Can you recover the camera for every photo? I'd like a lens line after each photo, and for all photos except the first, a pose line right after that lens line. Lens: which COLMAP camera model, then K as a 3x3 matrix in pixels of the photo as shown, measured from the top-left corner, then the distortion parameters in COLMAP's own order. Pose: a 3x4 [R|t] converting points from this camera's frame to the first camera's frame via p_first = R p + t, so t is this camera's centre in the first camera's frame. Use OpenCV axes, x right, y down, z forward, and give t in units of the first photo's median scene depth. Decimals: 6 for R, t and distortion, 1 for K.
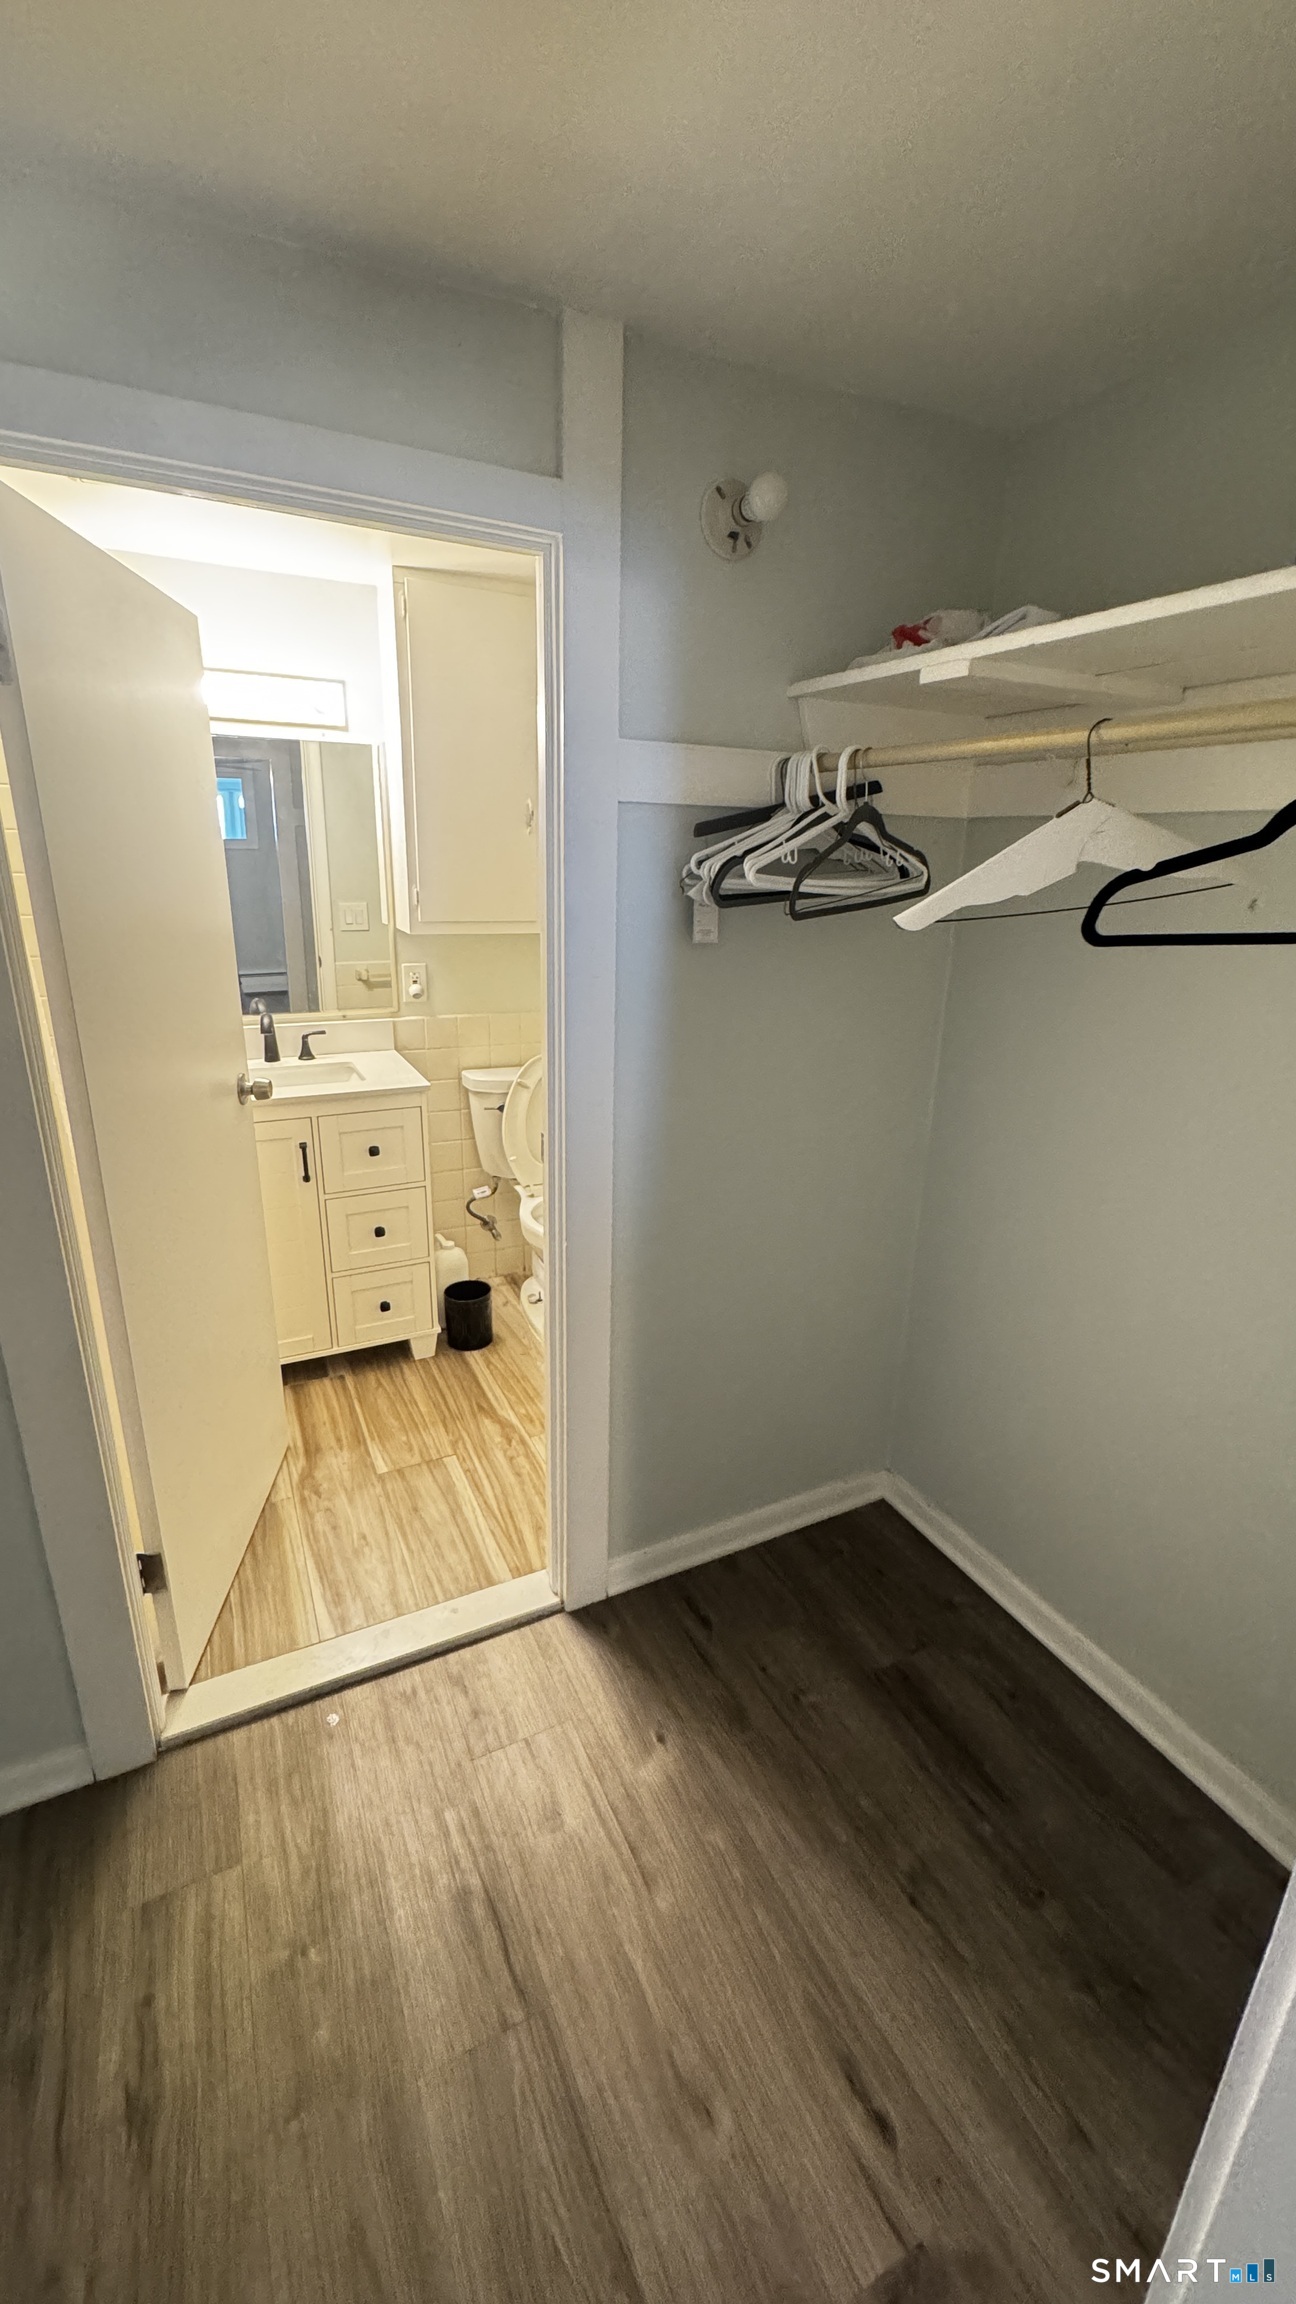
lens RADIAL K [[918.7, 0, 648.0], [0, 918.7, 1152.0], [0, 0, 1]] dist [-0.000140, 0.000247]
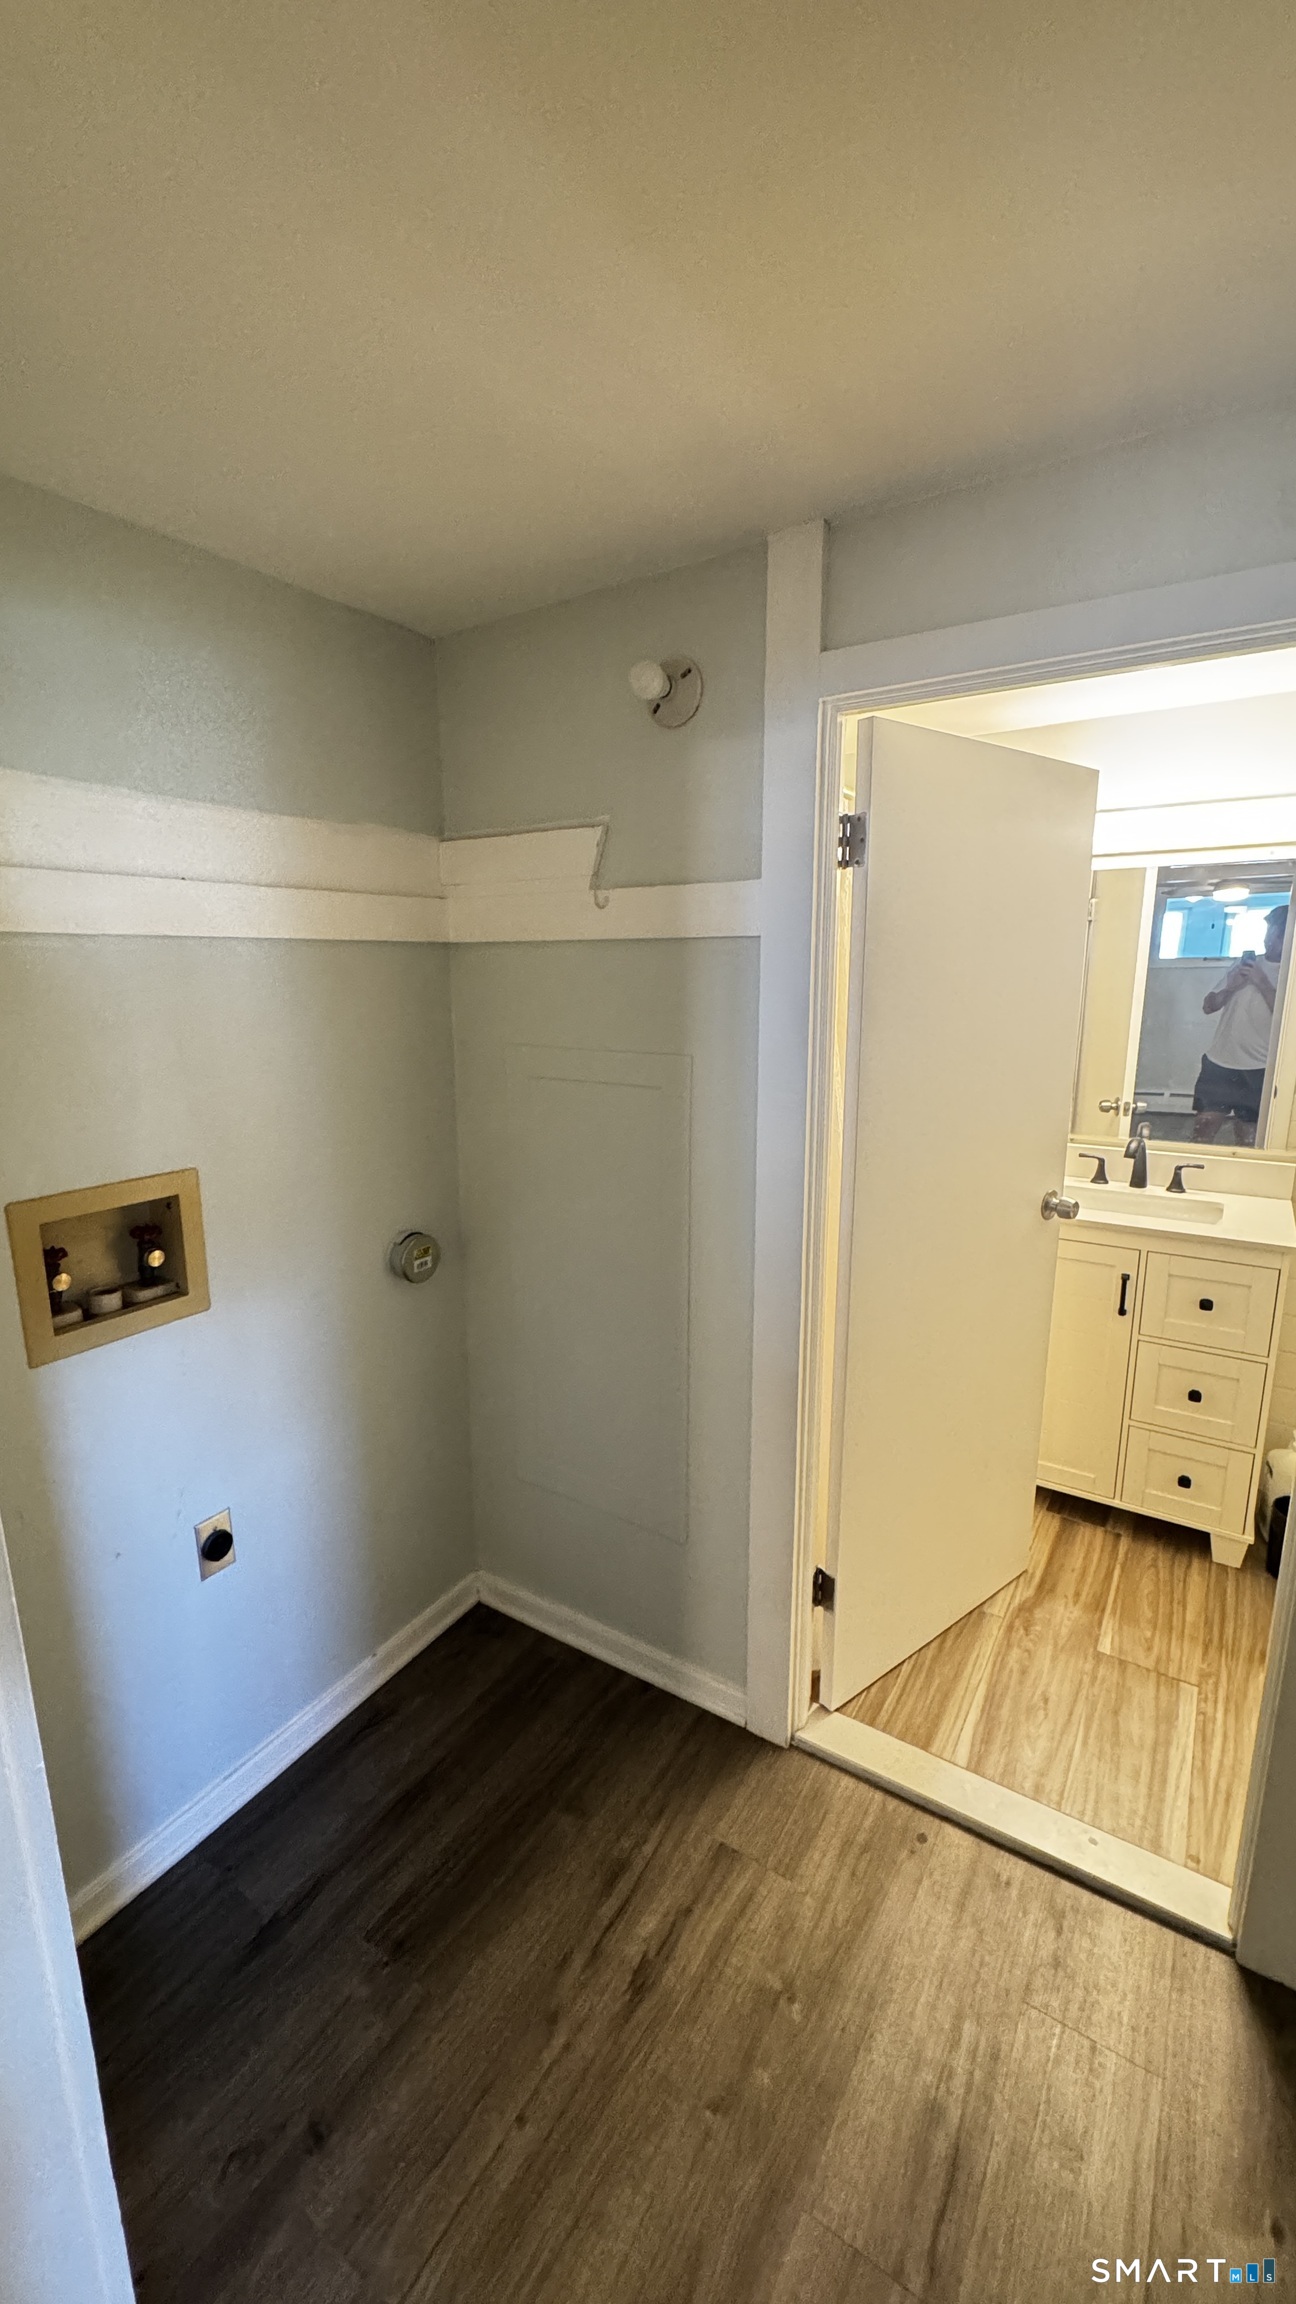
lens RADIAL K [[918.6, 0, 643.5], [0, 918.6, 1153.8], [0, 0, 1]] dist [-0.000640, 0.000360]
pose [[0.515583, 0.147643, -0.844024, 0.183968], [-0.246251, 0.969018, 0.019083, -0.031538], [0.820692, 0.198003, 0.535967, 0.066141]]
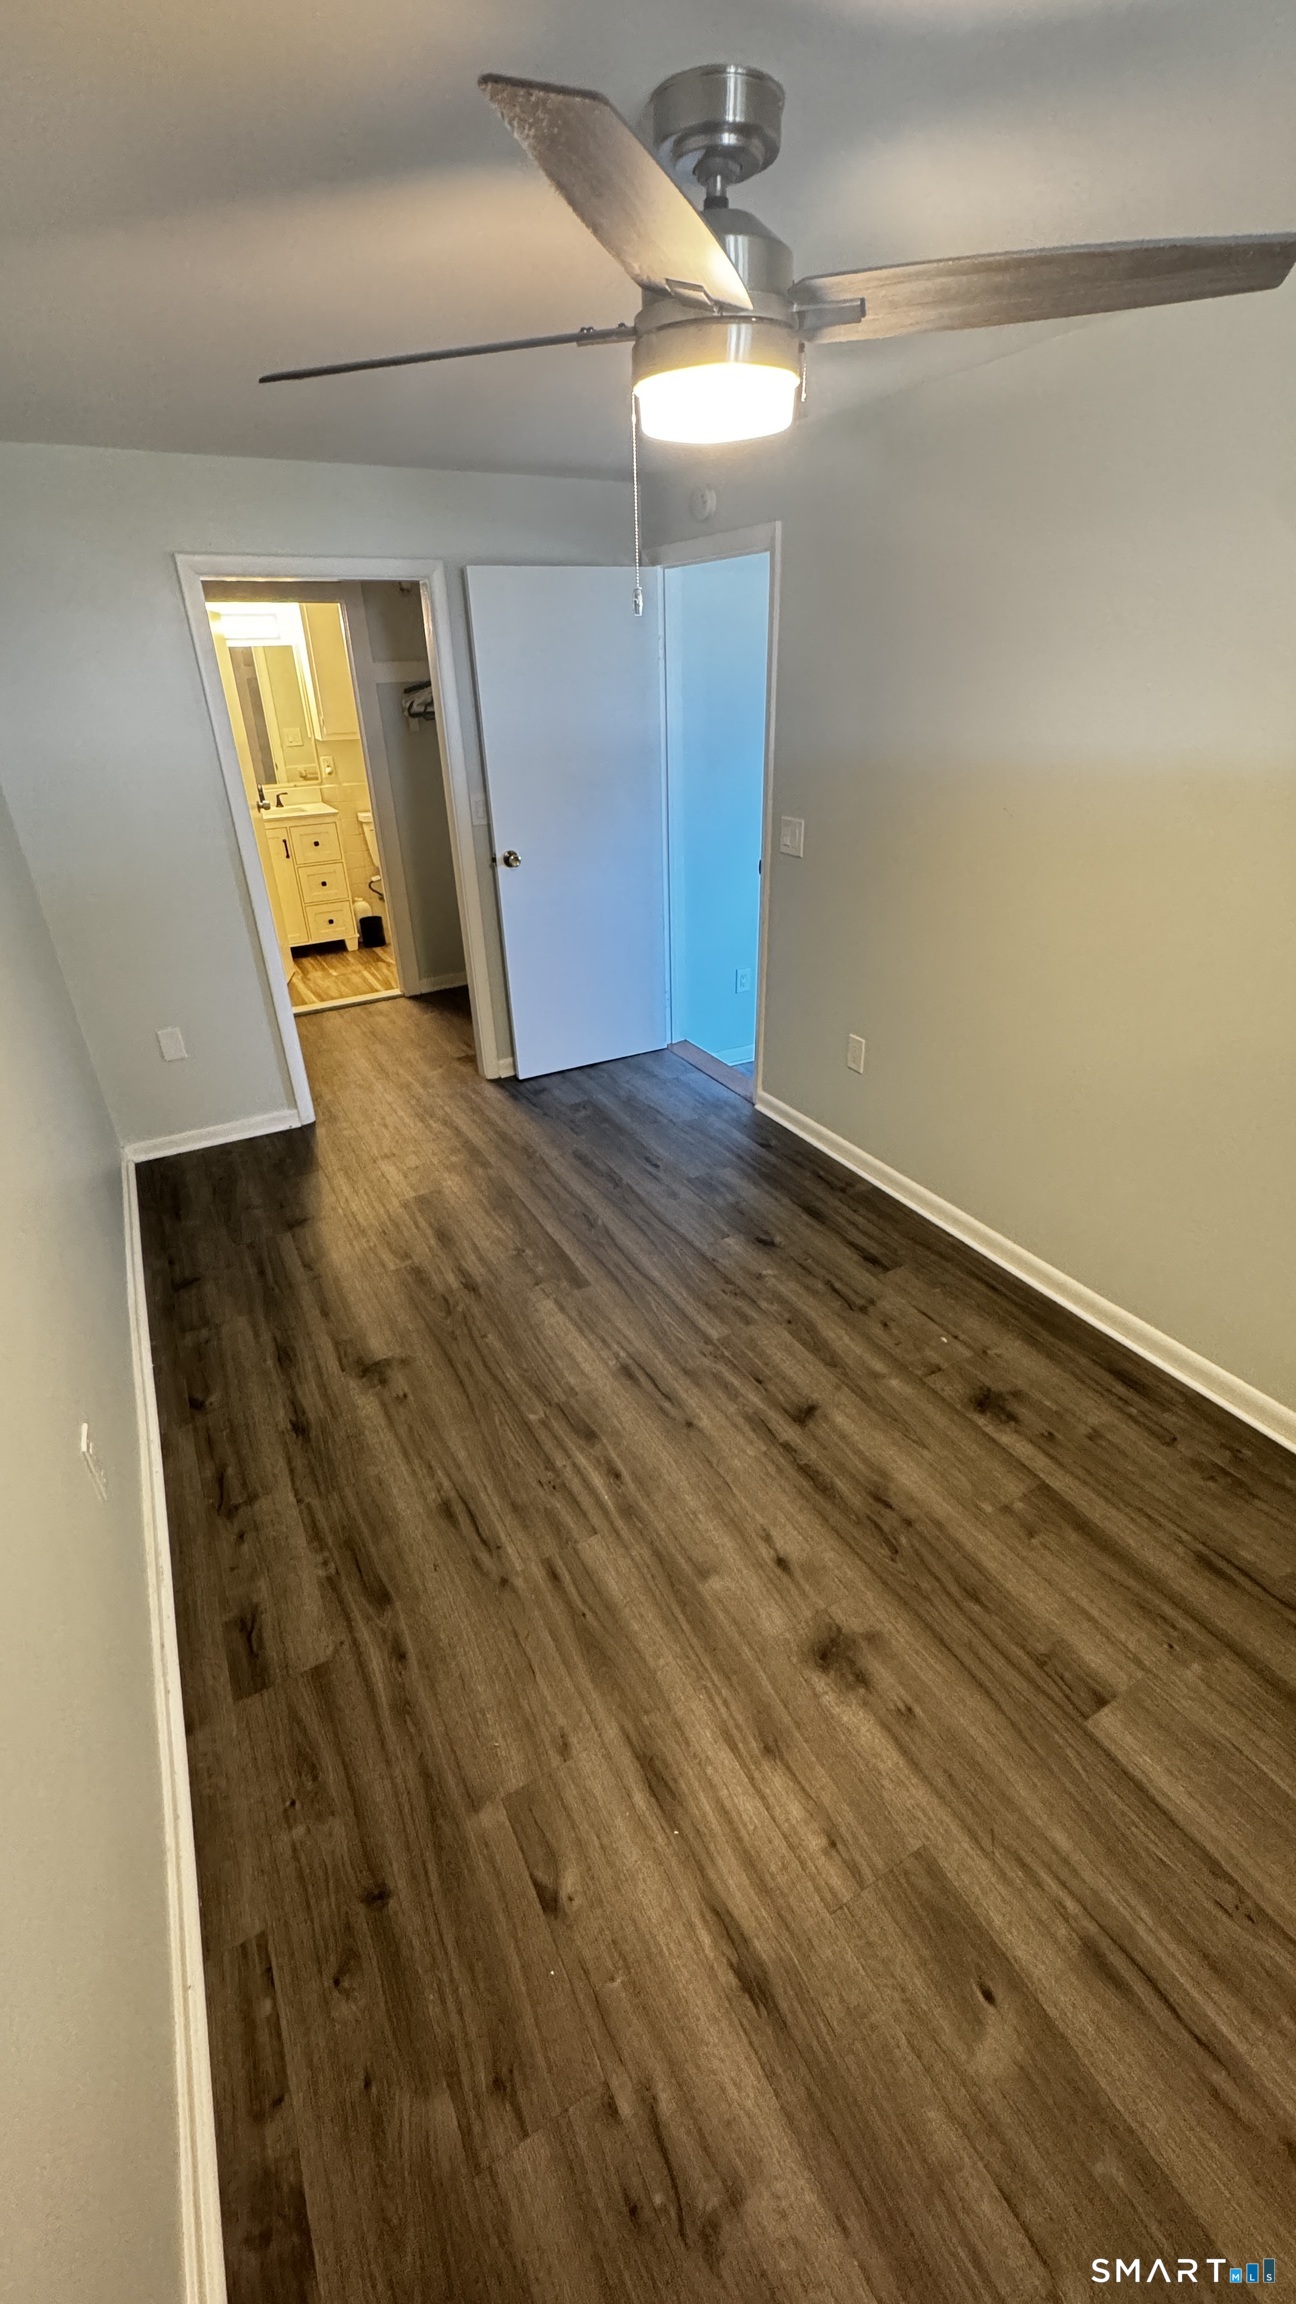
lens RADIAL K [[918.6, 0, 643.5], [0, 918.6, 1153.8], [0, 0, 1]] dist [-0.000640, 0.000360]
pose [[0.997907, -0.063577, 0.011857, 0.525871], [0.060402, 0.981726, 0.180458, 0.479766], [-0.023113, -0.179364, 0.983511, -1.686630]]
